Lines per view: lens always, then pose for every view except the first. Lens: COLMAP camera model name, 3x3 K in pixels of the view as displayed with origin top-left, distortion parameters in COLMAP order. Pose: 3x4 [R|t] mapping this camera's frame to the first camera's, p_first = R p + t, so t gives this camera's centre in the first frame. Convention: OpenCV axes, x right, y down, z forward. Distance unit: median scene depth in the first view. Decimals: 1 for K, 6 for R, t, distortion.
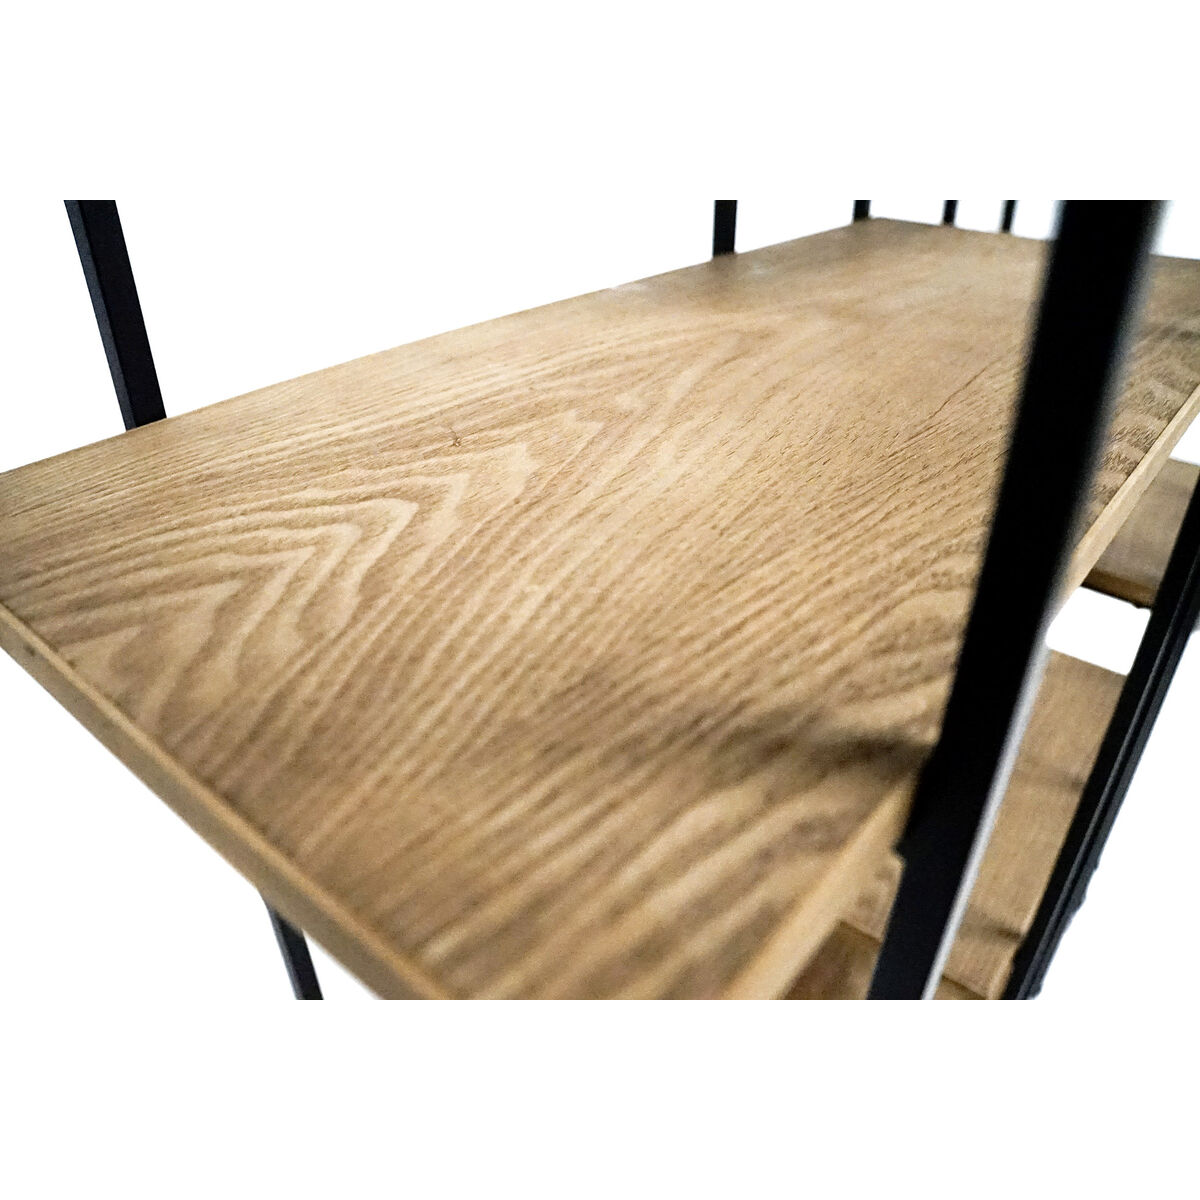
lens RADIAL K [[940.4, 0, 600.0], [0, 940.4, 600.0], [0, 0, 1]] dist [-0.134786, 0.005379]
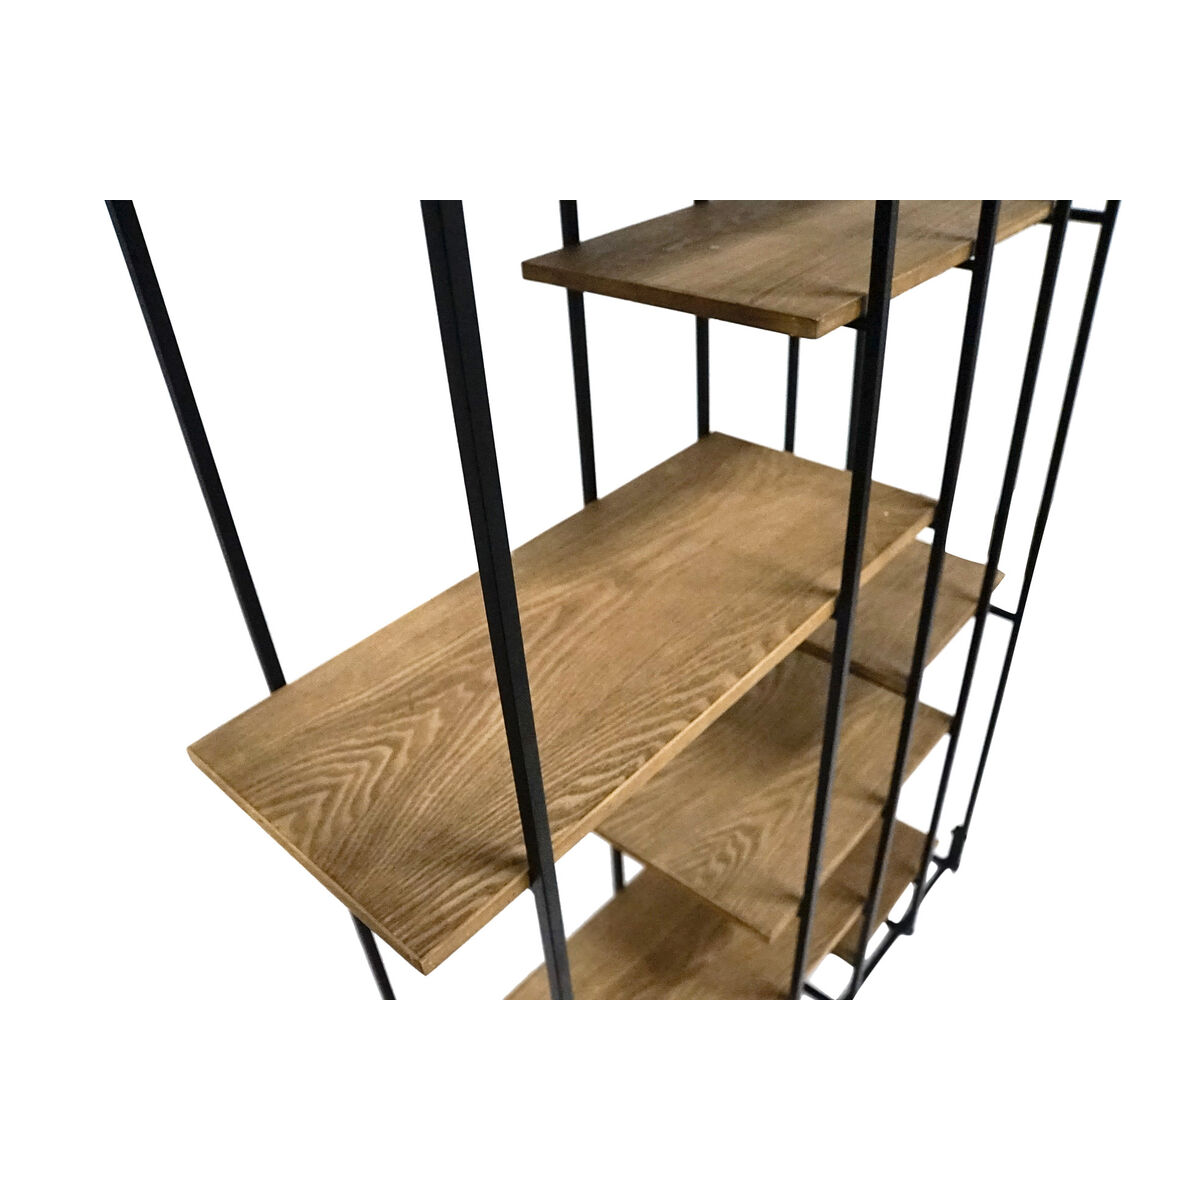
lens RADIAL K [[940.4, 0, 600.0], [0, 940.4, 600.0], [0, 0, 1]] dist [-0.134786, 0.005379]
pose [[0.997809, -0.027393, -0.060230, 0.664377], [0.030824, 0.997910, 0.056787, -0.782560], [0.058549, -0.058519, 0.996568, -1.850373]]
